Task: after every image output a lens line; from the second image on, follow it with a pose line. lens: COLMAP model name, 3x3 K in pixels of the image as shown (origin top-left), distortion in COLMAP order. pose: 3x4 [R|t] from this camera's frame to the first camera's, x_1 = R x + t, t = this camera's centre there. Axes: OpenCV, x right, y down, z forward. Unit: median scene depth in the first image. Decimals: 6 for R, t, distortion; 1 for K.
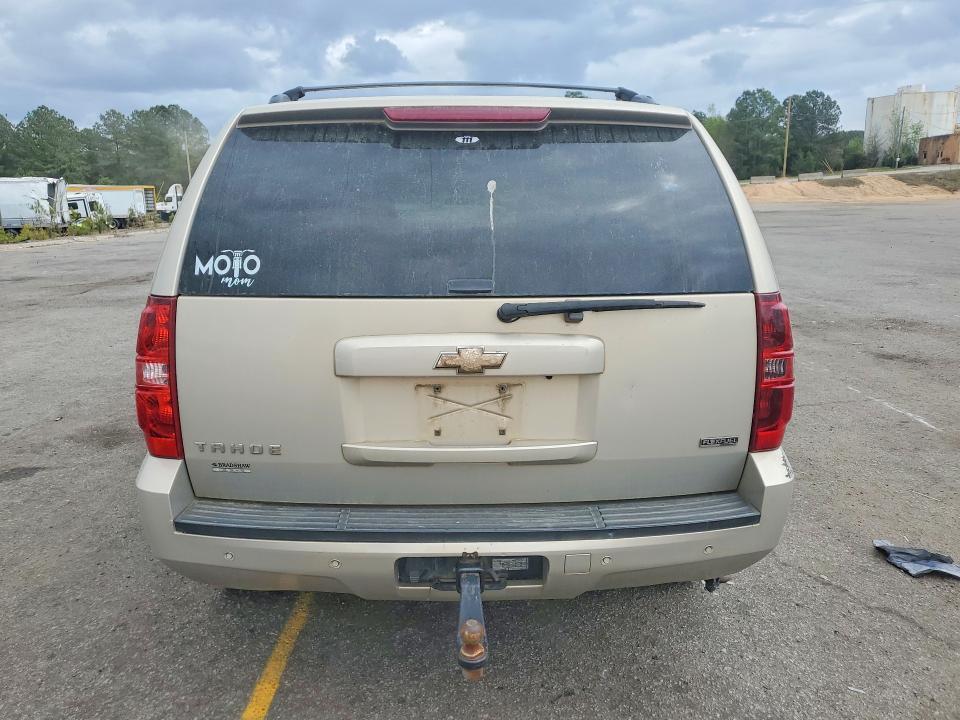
lens RADIAL K [[794.0, 0, 480.0], [0, 794.0, 360.0], [0, 0, 1]] dist [0.002635, 0.044979]
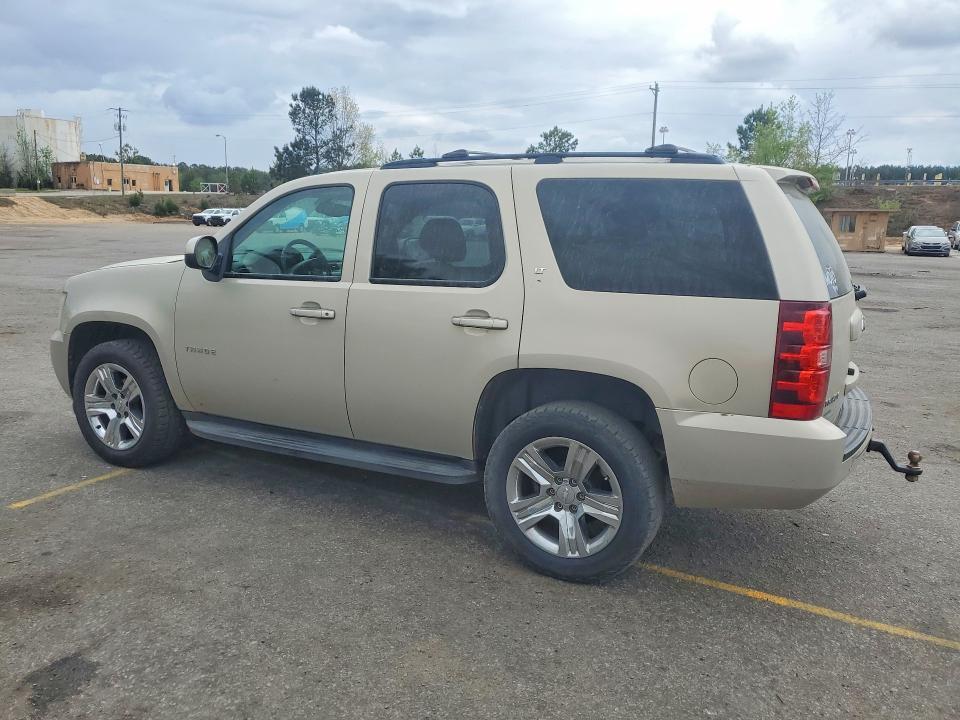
lens RADIAL K [[794.0, 0, 480.0], [0, 794.0, 360.0], [0, 0, 1]] dist [0.002635, 0.044979]
pose [[0.461762, -0.135953, 0.876523, -0.131587], [0.158221, 0.984960, 0.069419, -0.011789], [-0.872778, 0.106629, 0.476328, 0.059042]]
